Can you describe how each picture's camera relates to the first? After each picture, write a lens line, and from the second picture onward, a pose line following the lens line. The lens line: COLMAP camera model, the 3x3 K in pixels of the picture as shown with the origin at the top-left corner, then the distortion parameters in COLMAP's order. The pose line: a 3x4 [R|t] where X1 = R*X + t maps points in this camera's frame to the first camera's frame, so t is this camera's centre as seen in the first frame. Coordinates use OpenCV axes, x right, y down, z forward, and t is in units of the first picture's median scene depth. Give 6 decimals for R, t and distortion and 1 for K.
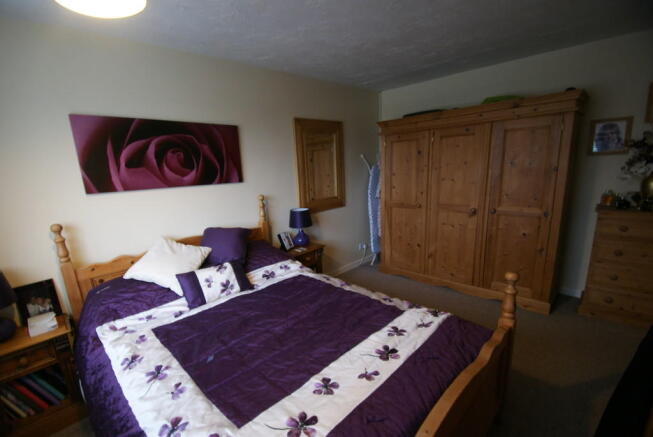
lens RADIAL K [[292.0, 0, 309.5], [0, 292.0, 229.9], [0, 0, 1]] dist [0.003421, -0.000225]
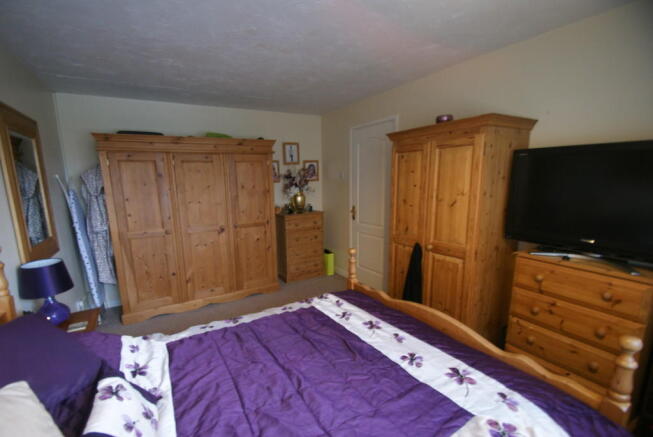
lens RADIAL K [[292.0, 0, 309.5], [0, 292.0, 229.9], [0, 0, 1]] dist [0.003421, -0.000225]
pose [[0.266853, -0.127631, 0.955249, -0.447097], [0.219810, 0.973127, 0.068615, -0.062133], [-0.938335, 0.191664, 0.287736, 0.357709]]
